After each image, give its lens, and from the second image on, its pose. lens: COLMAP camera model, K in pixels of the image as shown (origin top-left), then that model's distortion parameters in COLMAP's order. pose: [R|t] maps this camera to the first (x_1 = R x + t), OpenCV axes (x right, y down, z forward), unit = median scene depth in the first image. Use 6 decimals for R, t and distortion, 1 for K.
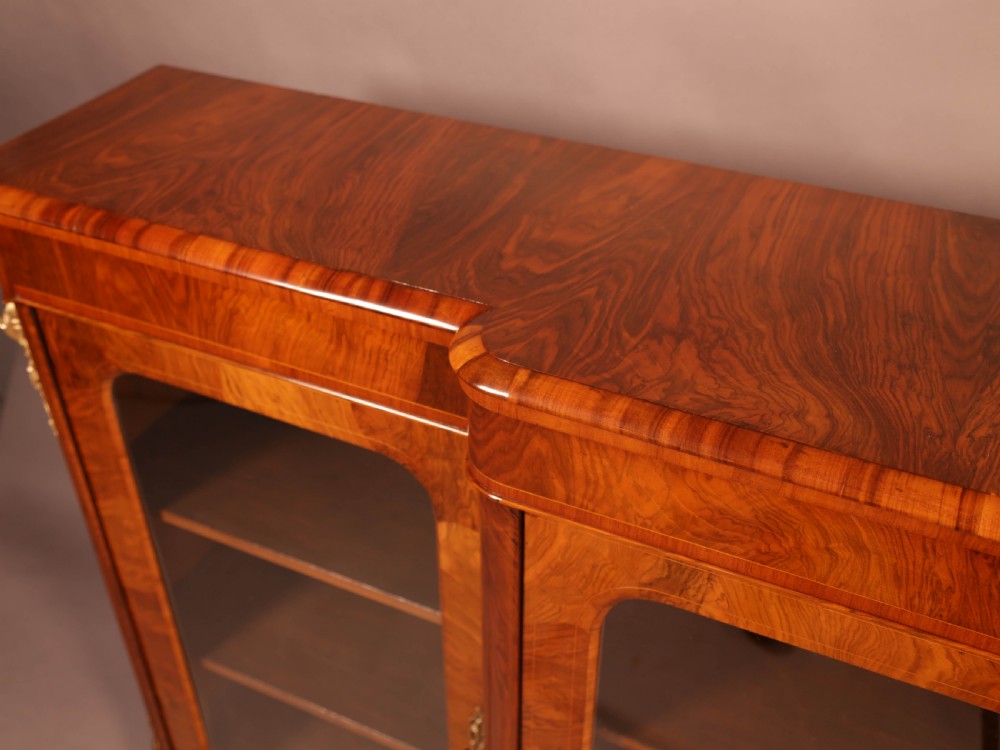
lens RADIAL K [[1063.2, 0, 500.0], [0, 1063.2, 375.0], [0, 0, 1]] dist [-0.018633, 0.045978]
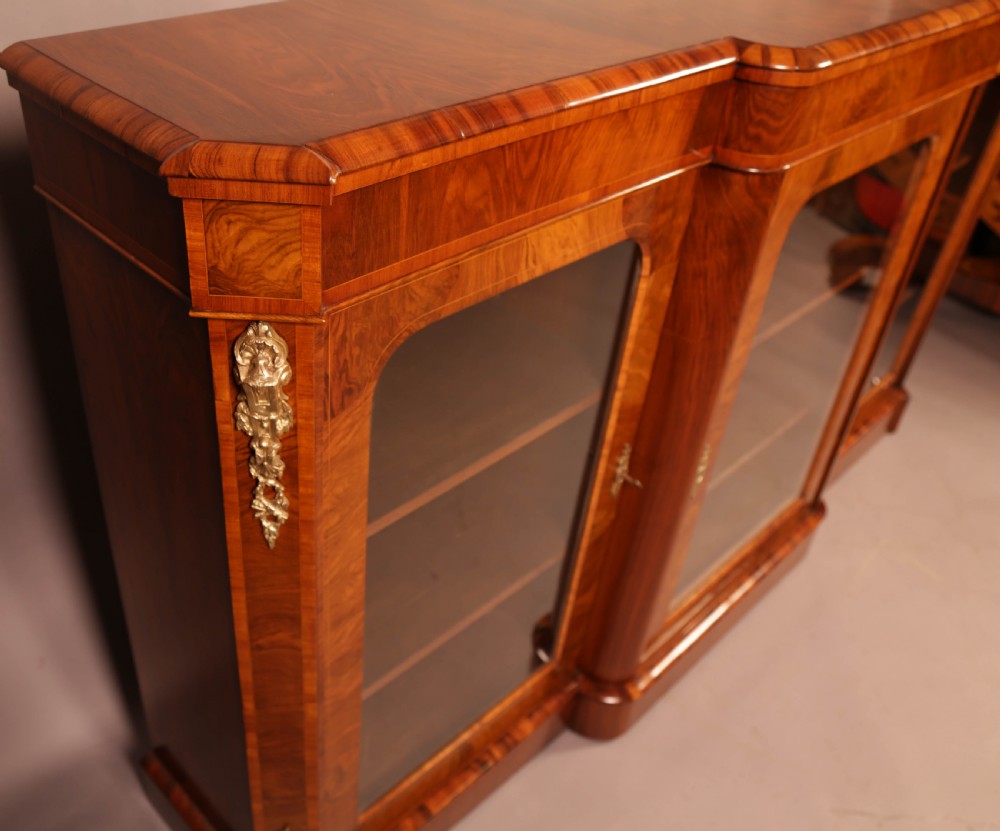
lens RADIAL K [[942.9, 0, 444.3], [0, 942.9, 413.7], [0, 0, 1]] dist [-0.068451, 0.016418]
pose [[0.347538, -0.536920, 0.768722, -1.221991], [0.494024, 0.801658, 0.336577, -0.244325], [-0.796968, 0.262794, 0.543858, 0.773568]]
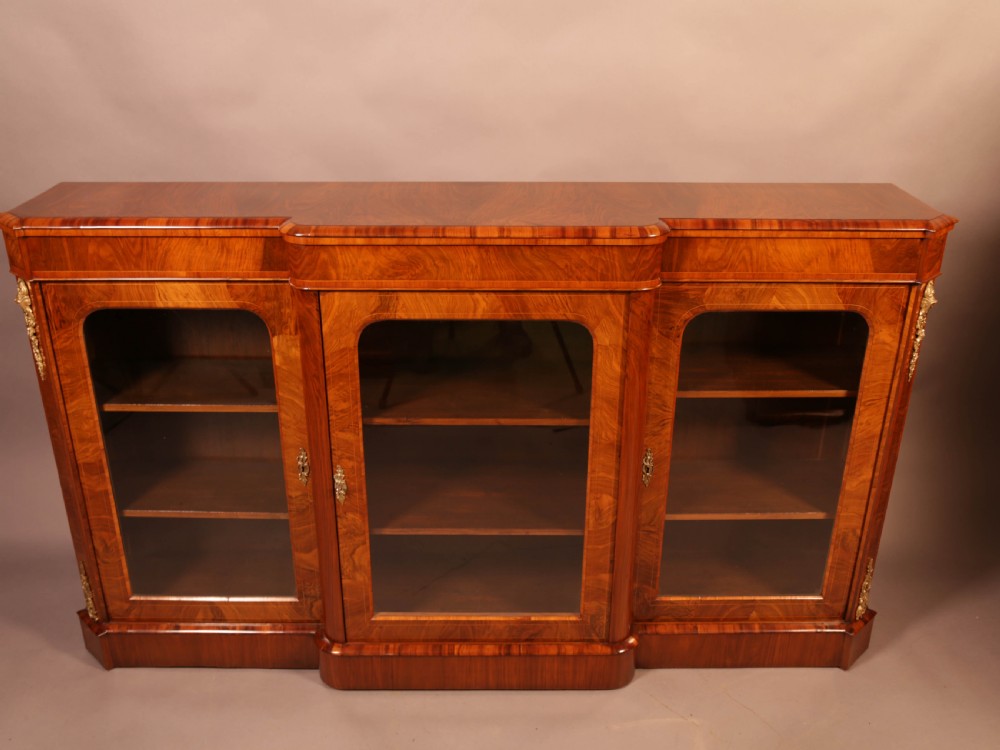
lens RADIAL K [[940.7, 0, 500.0], [0, 940.7, 375.0], [0, 0, 1]] dist [-0.065612, 0.091005]
pose [[0.902522, -0.166857, 0.397006, -0.496964], [0.247866, 0.955147, -0.162042, 0.766951], [-0.352161, 0.244651, 0.903398, -1.077592]]
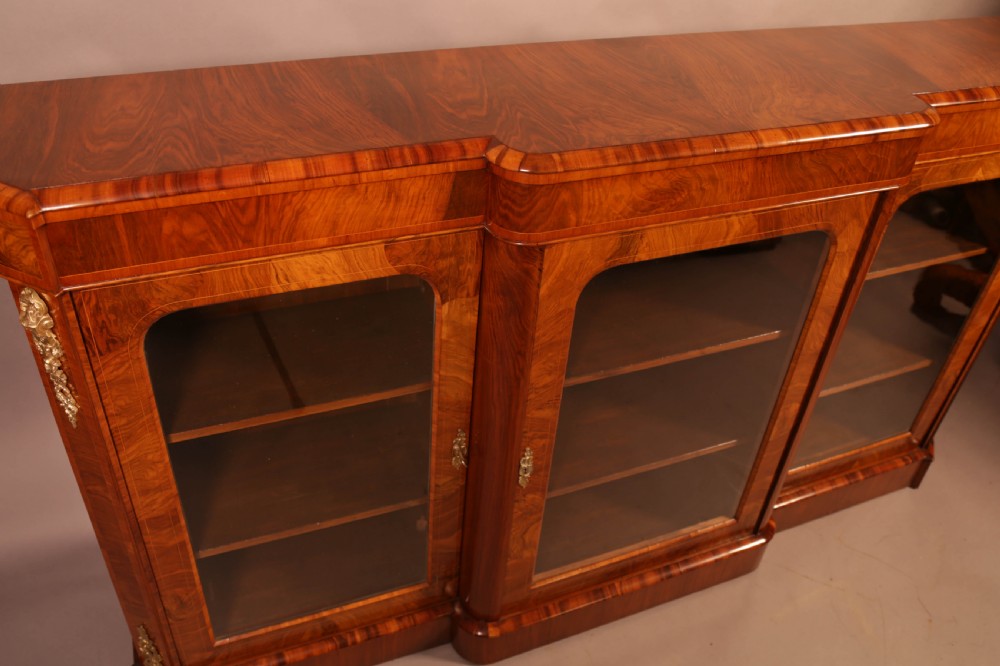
lens RADIAL K [[824.7, 0, 496.3], [0, 824.7, 291.4], [0, 0, 1]] dist [-0.112433, 0.091481]
pose [[0.679570, -0.384525, 0.624760, -0.866640], [0.373932, 0.914249, 0.155961, -0.039264], [-0.631157, 0.127631, 0.765082, 0.063708]]
